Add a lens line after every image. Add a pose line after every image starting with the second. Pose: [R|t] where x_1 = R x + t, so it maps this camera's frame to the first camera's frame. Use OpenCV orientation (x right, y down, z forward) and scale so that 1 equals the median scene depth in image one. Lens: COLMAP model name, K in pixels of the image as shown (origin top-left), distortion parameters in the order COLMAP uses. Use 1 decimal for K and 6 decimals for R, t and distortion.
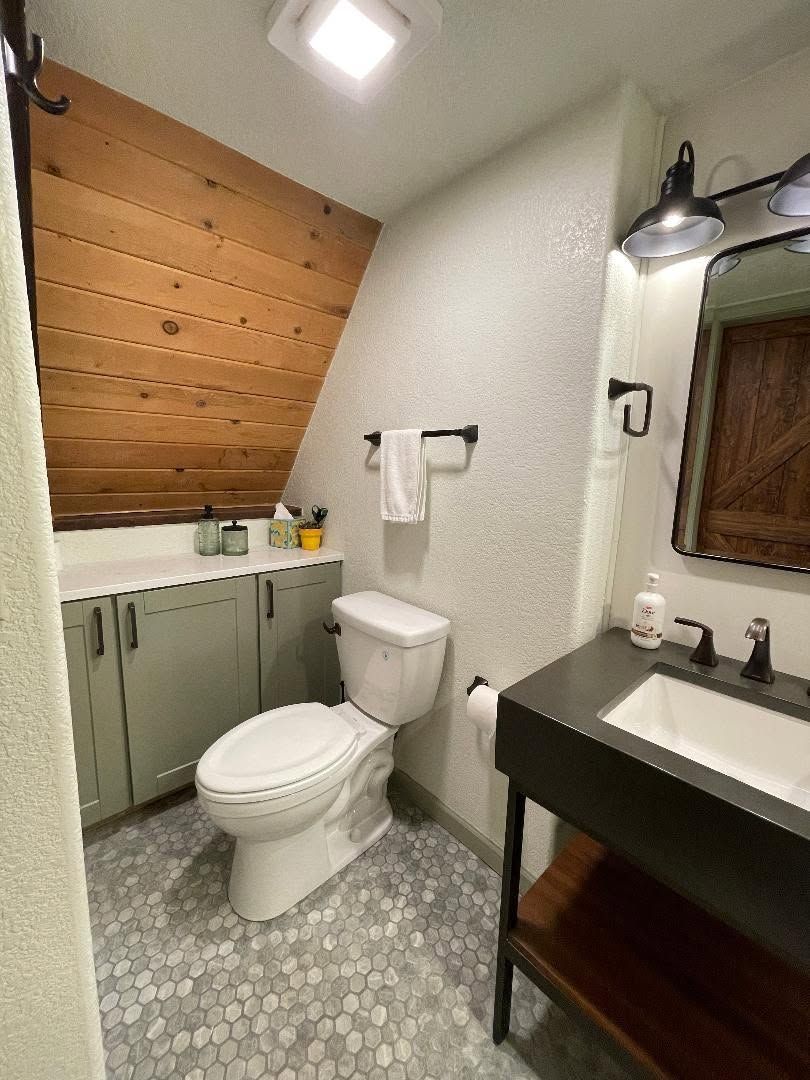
lens RADIAL K [[436.5, 0, 405.0], [0, 436.5, 540.0], [0, 0, 1]] dist [-0.003144, 0.000202]
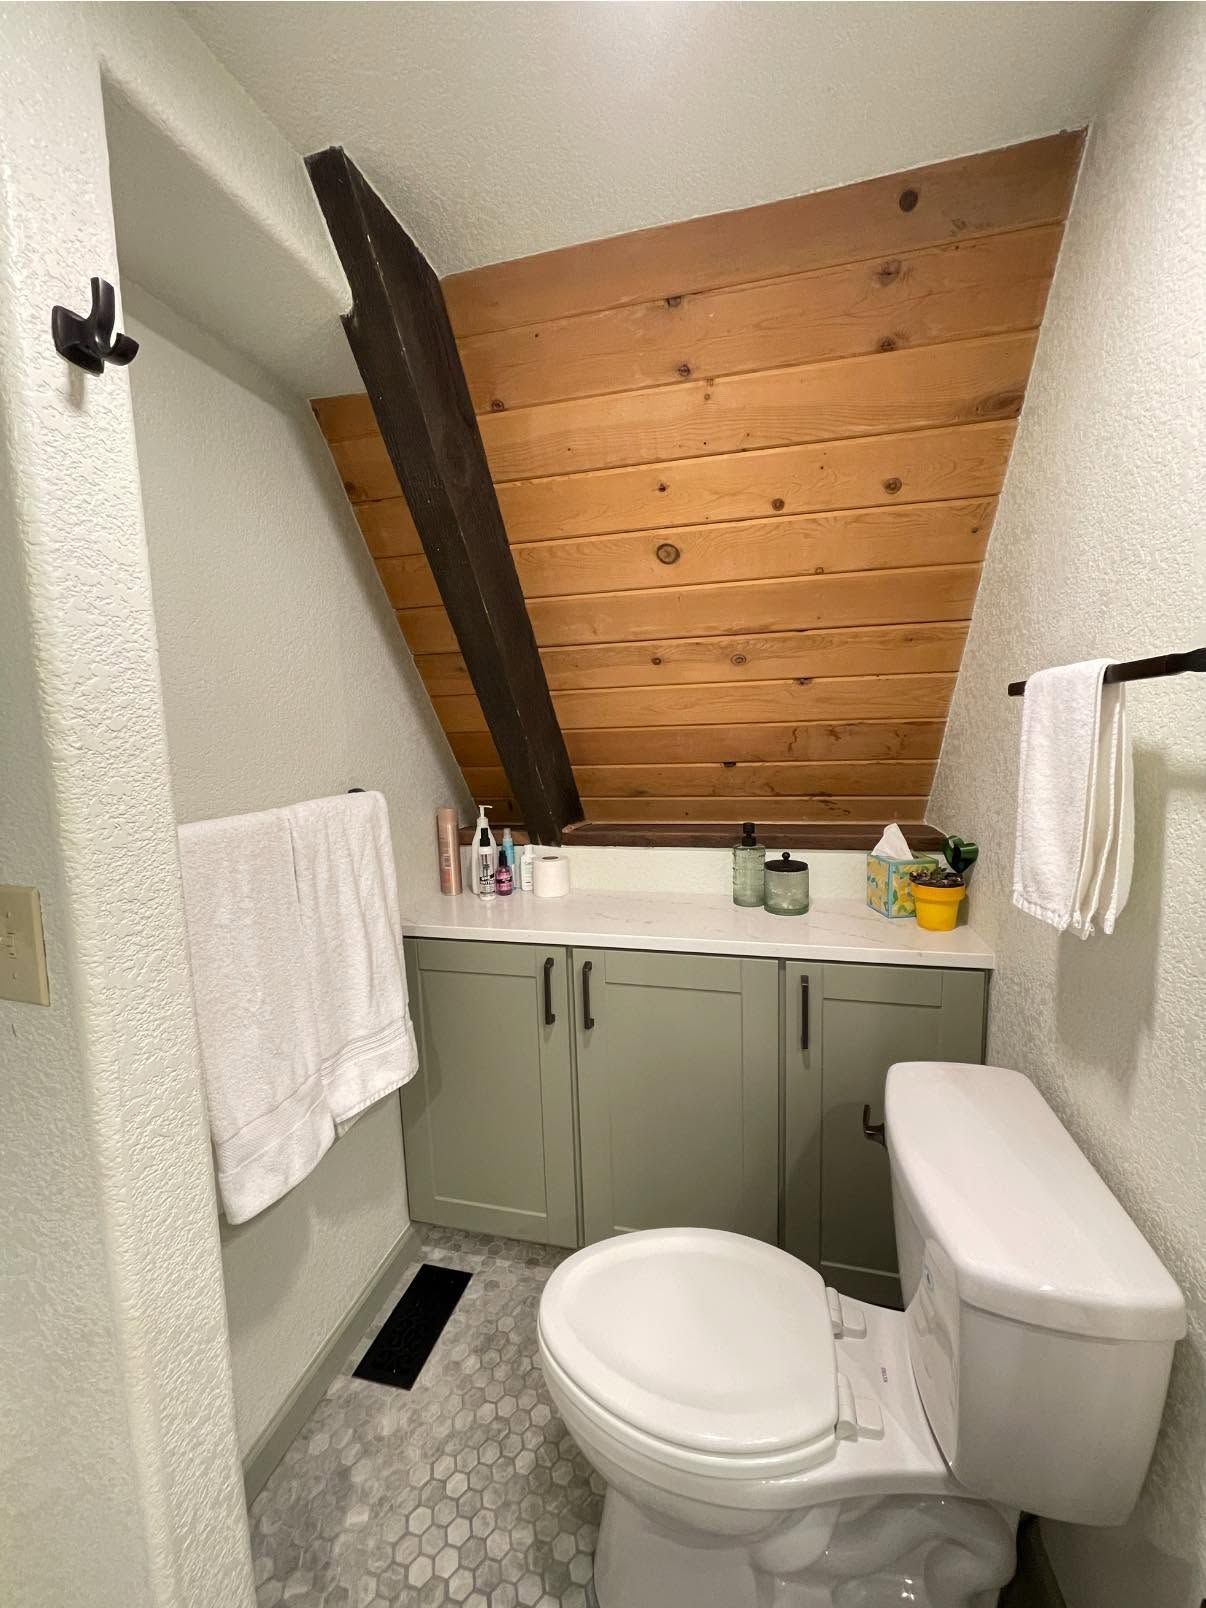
lens RADIAL K [[649.9, 0, 603.0], [0, 649.9, 804.0], [0, 0, 1]] dist [-0.003144, 0.000202]
pose [[0.550568, 0.052471, -0.833140, 0.200759], [-0.098181, 0.995166, -0.002206, -0.090653], [0.828997, 0.083013, 0.553058, 0.356510]]
